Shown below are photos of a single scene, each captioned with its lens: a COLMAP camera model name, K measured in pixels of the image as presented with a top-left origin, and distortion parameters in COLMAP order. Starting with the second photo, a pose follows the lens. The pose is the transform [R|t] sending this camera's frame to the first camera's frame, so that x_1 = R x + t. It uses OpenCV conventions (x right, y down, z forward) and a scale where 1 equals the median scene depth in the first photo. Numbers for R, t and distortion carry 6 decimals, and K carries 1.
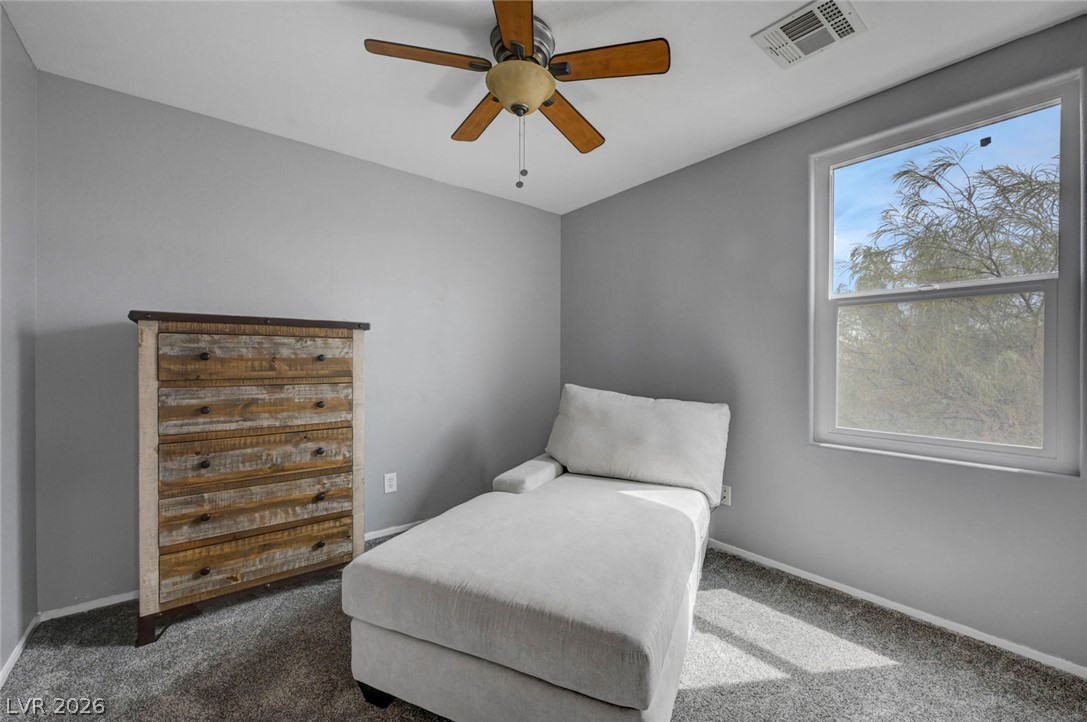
lens RADIAL K [[446.4, 0, 543.5], [0, 446.4, 361.0], [0, 0, 1]] dist [-0.000504, -0.000004]
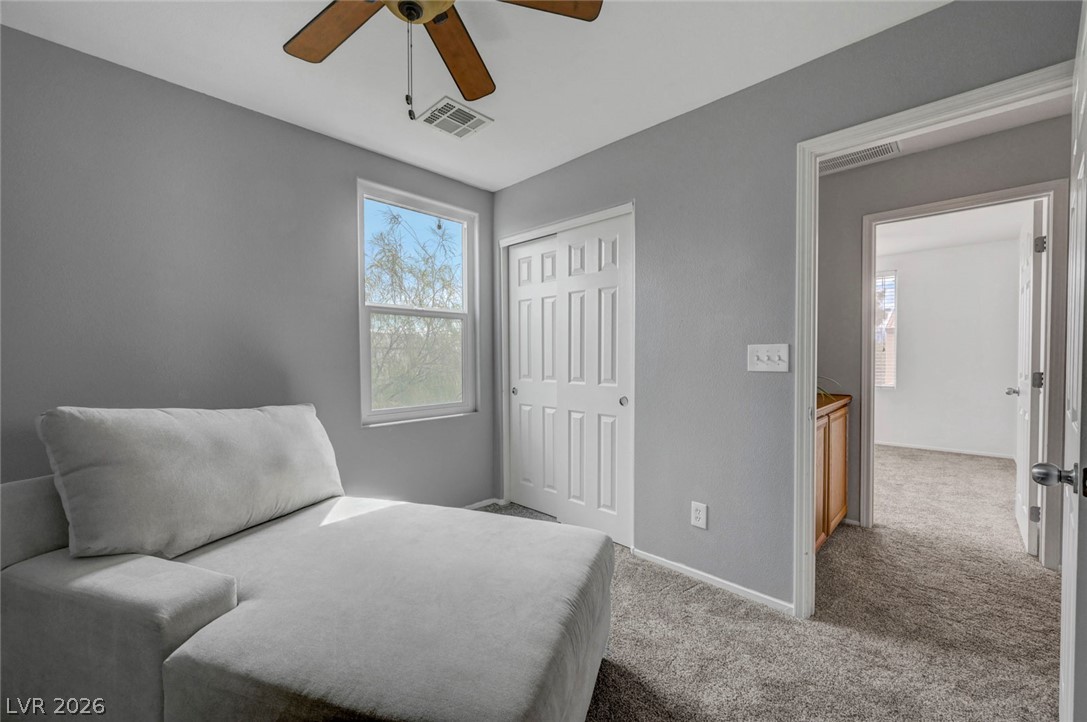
lens RADIAL K [[426.0, 0, 543.5], [0, 426.0, 361.0], [0, 0, 1]] dist [-0.001288, -0.000091]
pose [[-0.101419, -0.014181, 0.994743, -0.585857], [0.004417, 0.999882, 0.014705, -0.003085], [-0.994834, 0.005885, -0.101345, 0.674722]]
